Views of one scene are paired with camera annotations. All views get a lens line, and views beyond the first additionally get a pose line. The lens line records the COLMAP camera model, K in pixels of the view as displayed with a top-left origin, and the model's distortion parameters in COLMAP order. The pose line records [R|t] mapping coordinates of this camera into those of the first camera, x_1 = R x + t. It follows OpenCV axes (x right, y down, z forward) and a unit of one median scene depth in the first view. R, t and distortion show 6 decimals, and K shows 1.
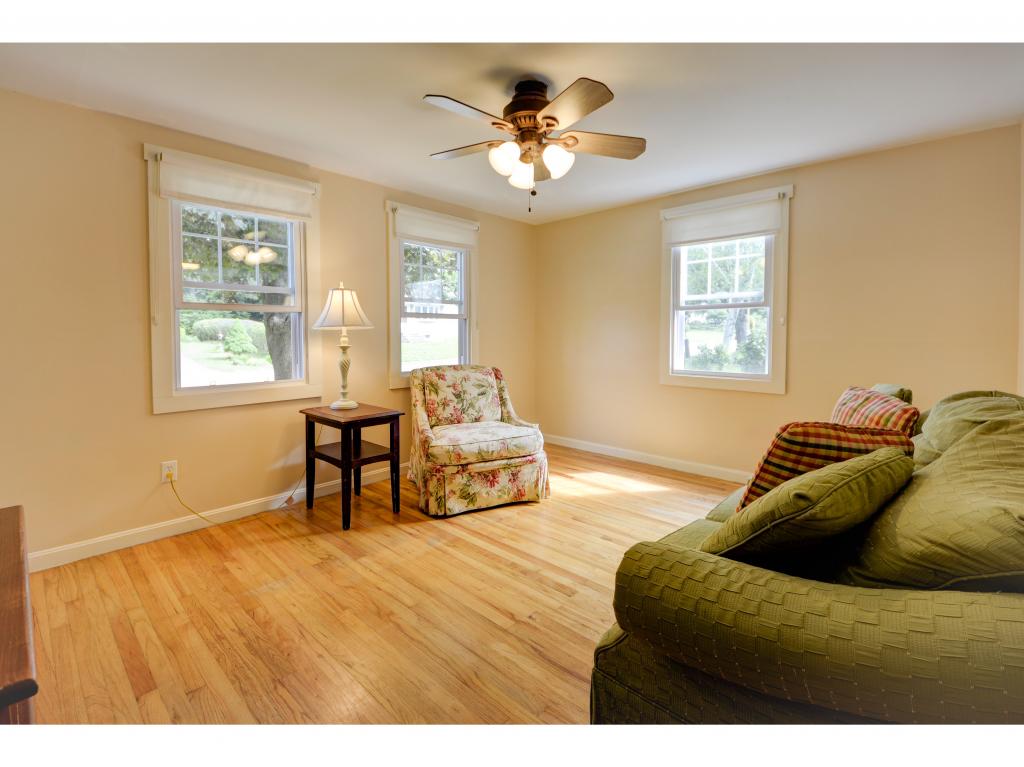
lens RADIAL K [[458.2, 0, 513.7], [0, 458.2, 346.4], [0, 0, 1]] dist [0.004385, -0.008565]
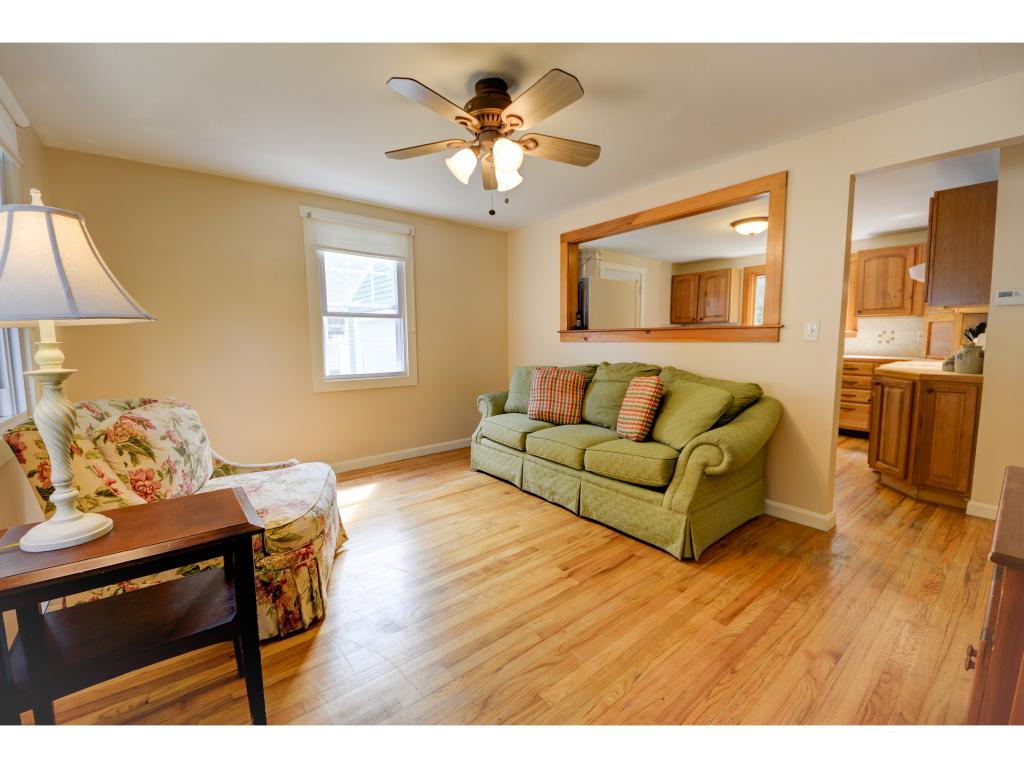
lens RADIAL K [[430.0, 0, 510.9], [0, 430.0, 379.1], [0, 0, 1]] dist [-0.007675, -0.003303]
pose [[0.133758, -0.092667, 0.986672, -0.665766], [0.036001, 0.995416, 0.088608, -0.013688], [-0.990360, 0.023669, 0.136481, 0.607822]]
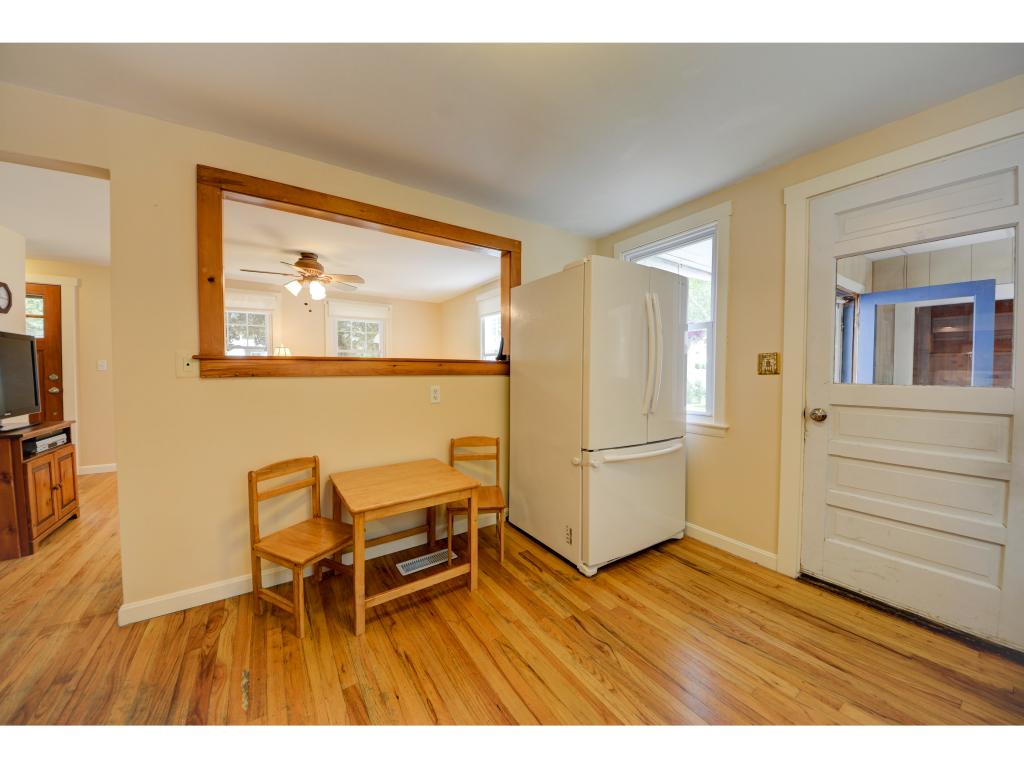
lens RADIAL K [[367.7, 0, 515.8], [0, 367.7, 384.4], [0, 0, 1]] dist [-0.010746, -0.003368]
pose [[0.974060, 0.010400, -0.226053, 0.969385], [-0.008316, 0.999914, 0.010170, 0.008408], [0.226139, -0.008026, 0.974062, -0.306344]]
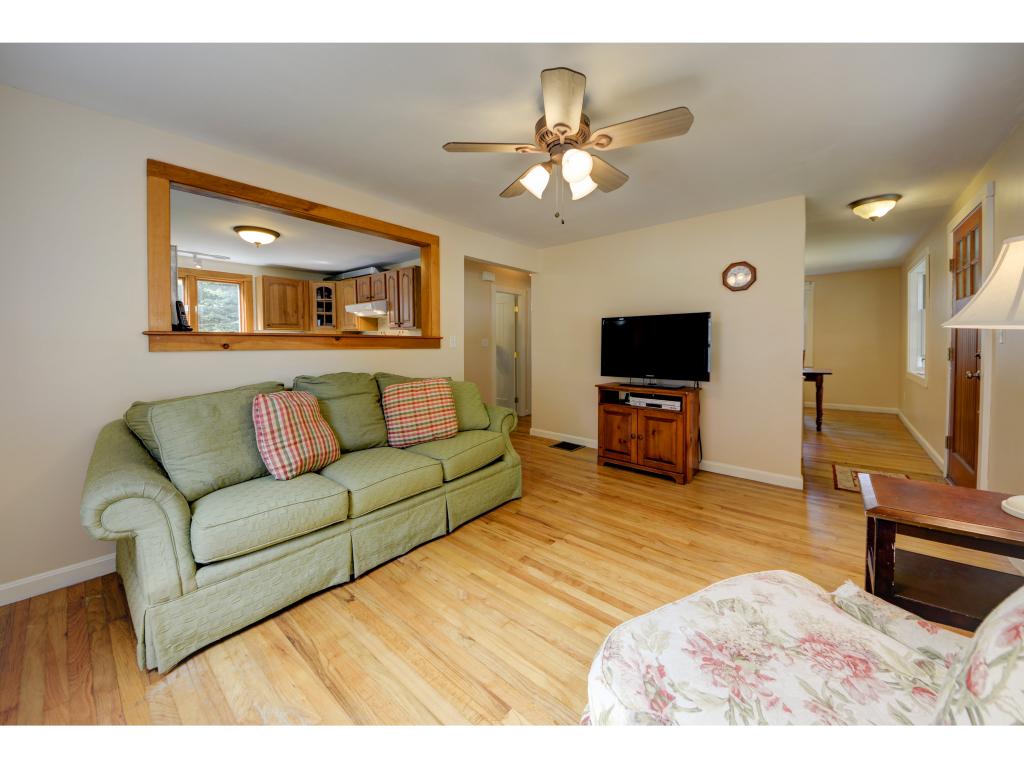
lens RADIAL K [[367.7, 0, 513.6], [0, 367.7, 349.8], [0, 0, 1]] dist [-0.010746, -0.003368]
pose [[-0.997516, 0.005571, -0.070223, 0.147633], [0.002275, 0.998896, 0.046925, -0.038482], [0.070406, 0.046648, -0.996427, 1.315484]]
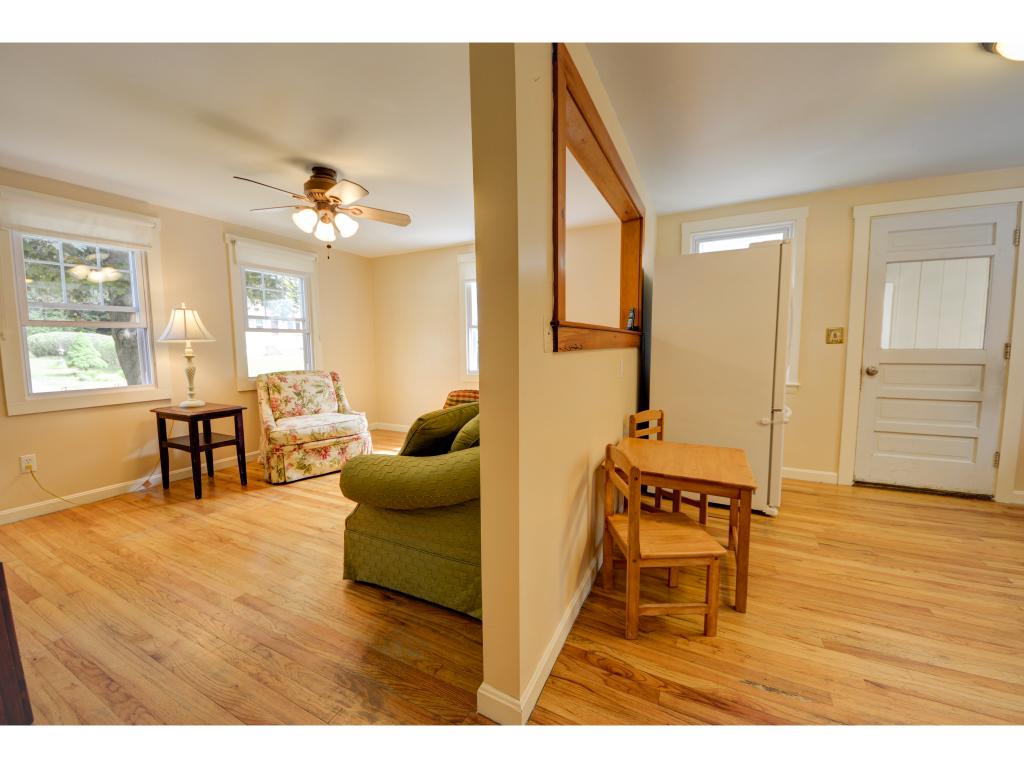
lens RADIAL K [[405.8, 0, 515.1], [0, 405.8, 380.8], [0, 0, 1]] dist [-0.015929, -0.005634]
pose [[0.958529, -0.032414, 0.283147, 0.160302], [0.015164, 0.997904, 0.062903, 0.011118], [-0.284593, -0.056000, 0.957011, -0.278381]]
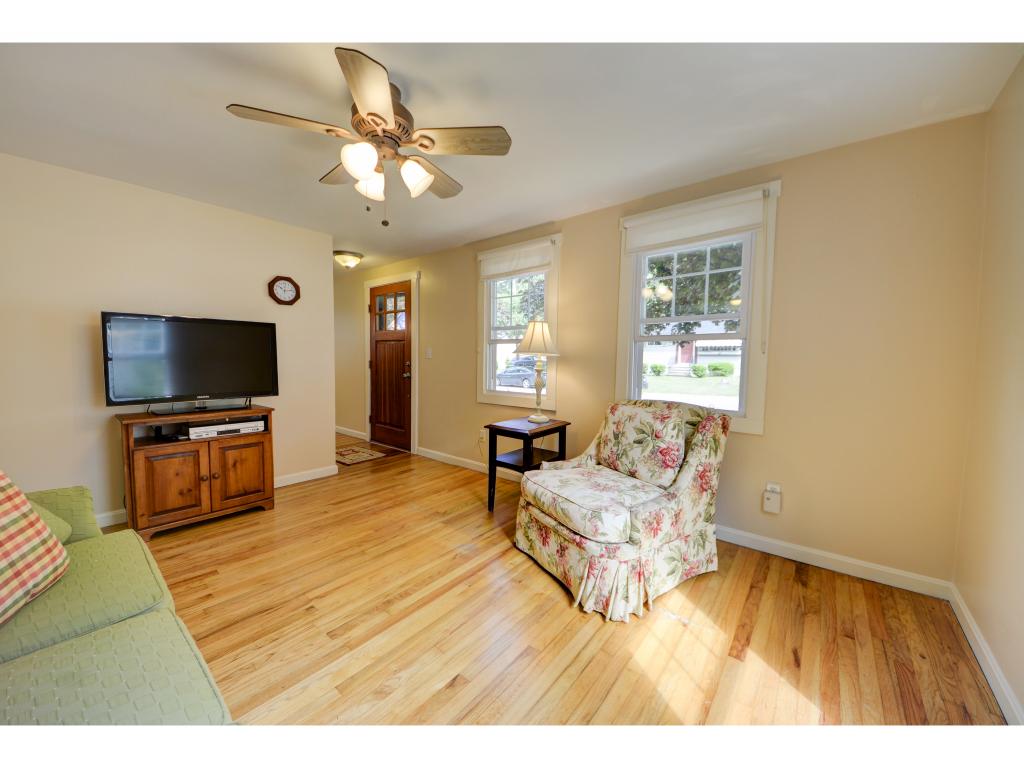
lens RADIAL K [[367.7, 0, 514.1], [0, 367.7, 385.4], [0, 0, 1]] dist [-0.010746, -0.003368]
pose [[0.082733, 0.071559, -0.993999, 0.582038], [-0.040545, 0.996835, 0.068389, -0.022714], [0.995747, 0.034643, 0.085372, 0.878059]]
